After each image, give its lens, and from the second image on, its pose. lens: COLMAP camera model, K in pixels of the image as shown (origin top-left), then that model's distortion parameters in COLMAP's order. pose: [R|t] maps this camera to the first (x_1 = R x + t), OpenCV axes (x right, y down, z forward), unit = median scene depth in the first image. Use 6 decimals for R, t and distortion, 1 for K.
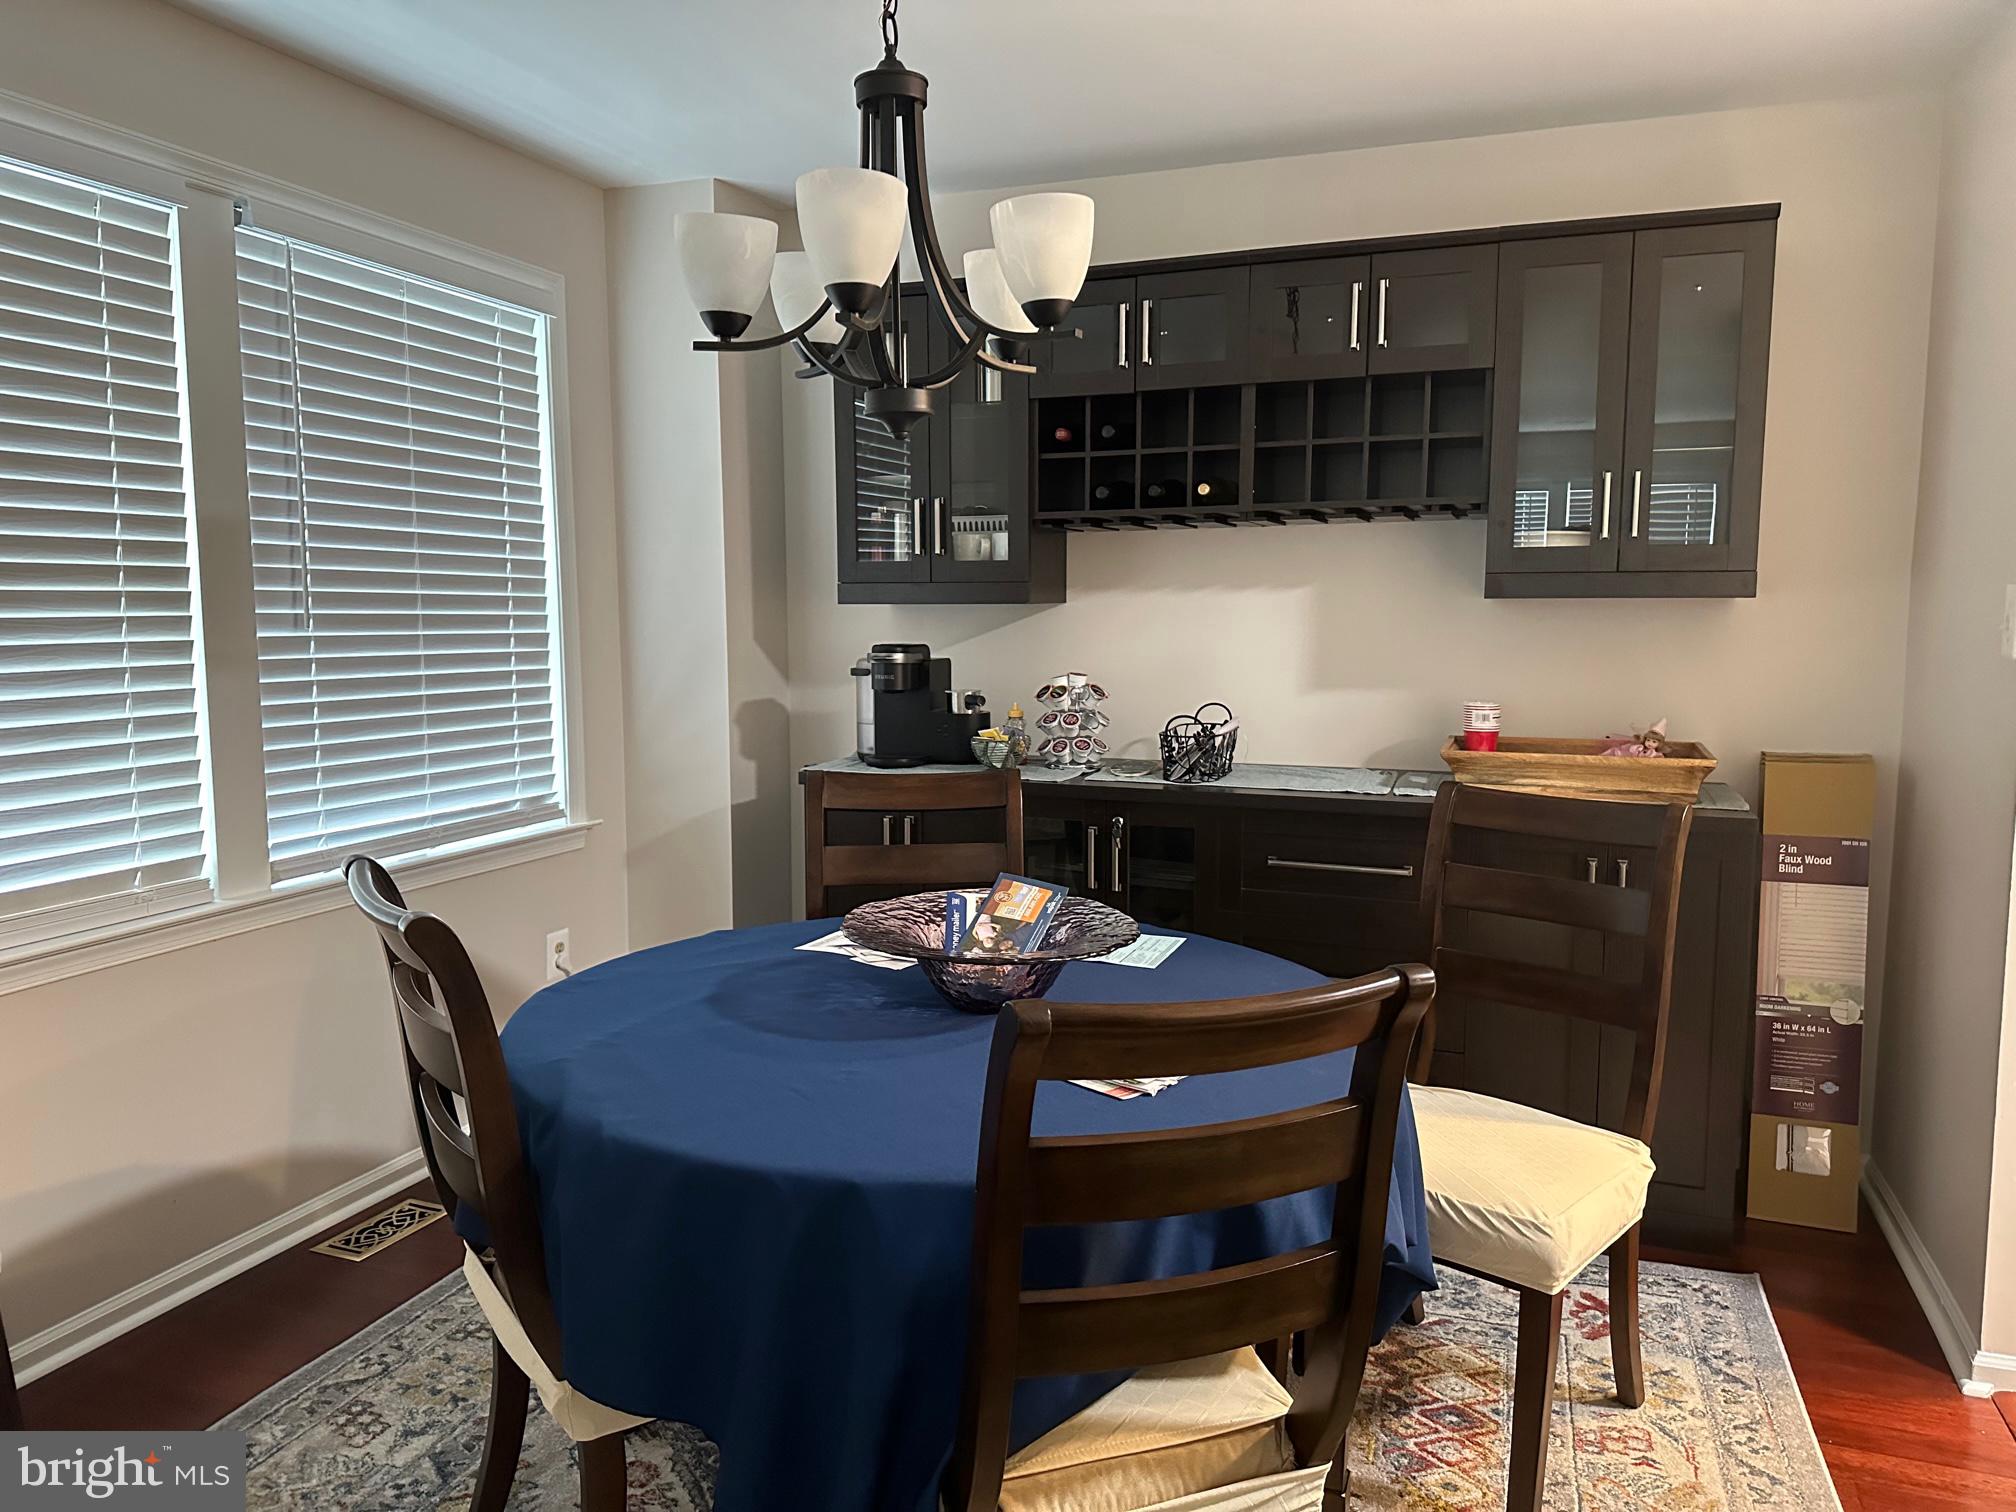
lens RADIAL K [[1407.7, 0, 1001.5], [0, 1407.7, 756.9], [0, 0, 1]] dist [0.152927, -0.280699]
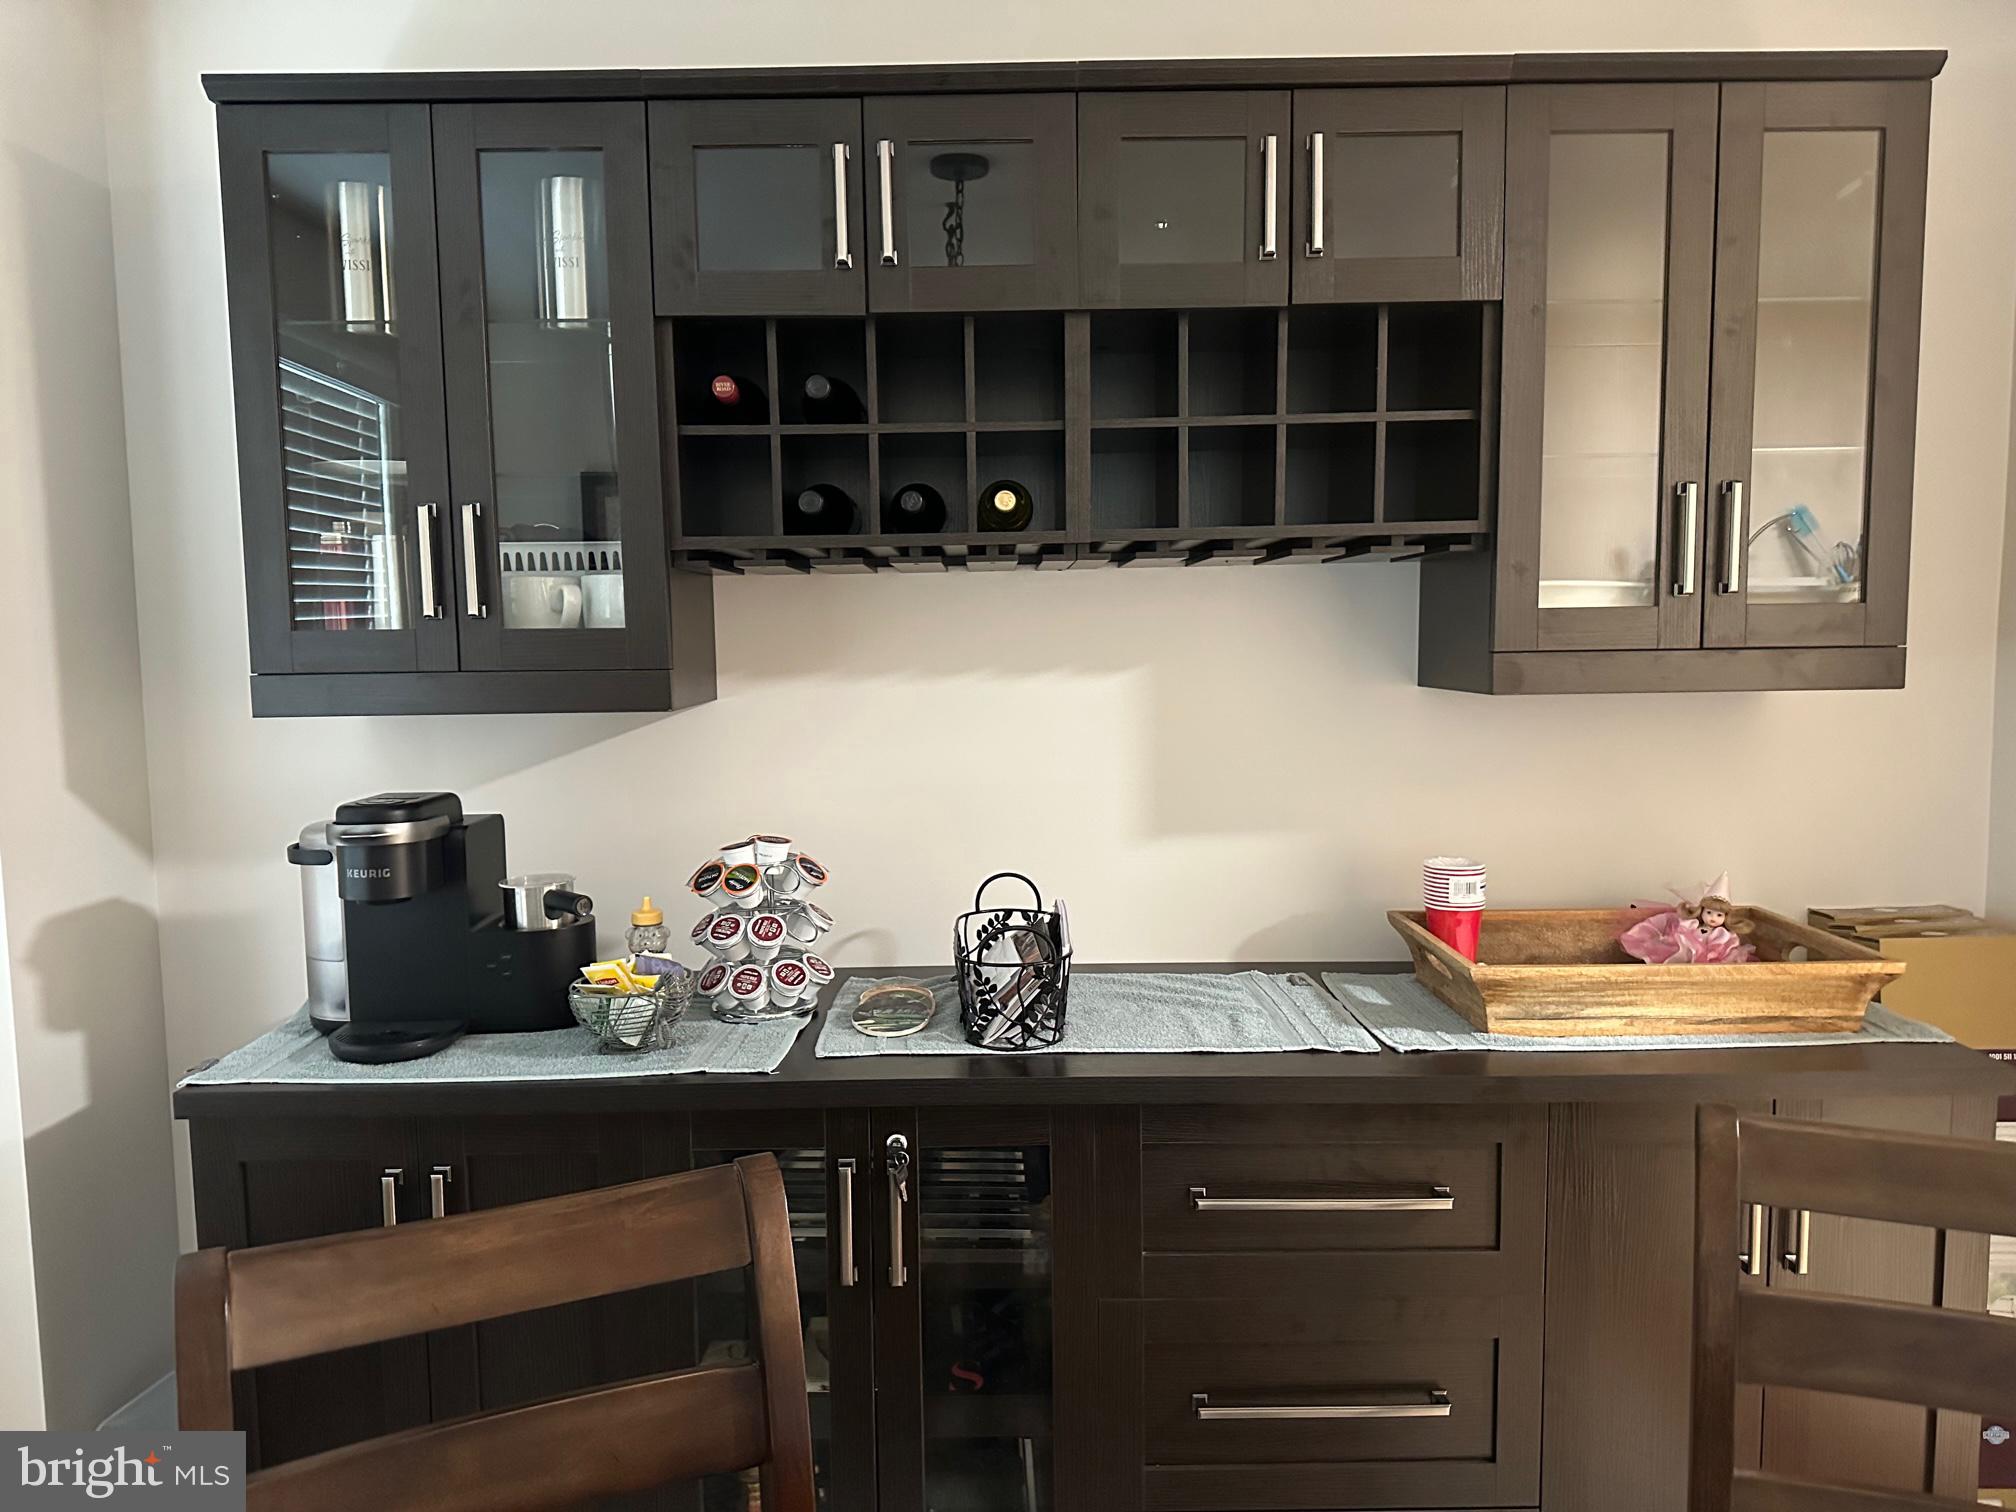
lens RADIAL K [[1407.7, 0, 1001.5], [0, 1407.7, 756.9], [0, 0, 1]] dist [0.152927, -0.280699]
pose [[0.933860, -0.043160, 0.355024, -0.053138], [0.051166, 0.998603, -0.013189, -0.078247], [-0.353959, 0.030482, 0.934764, 0.466433]]
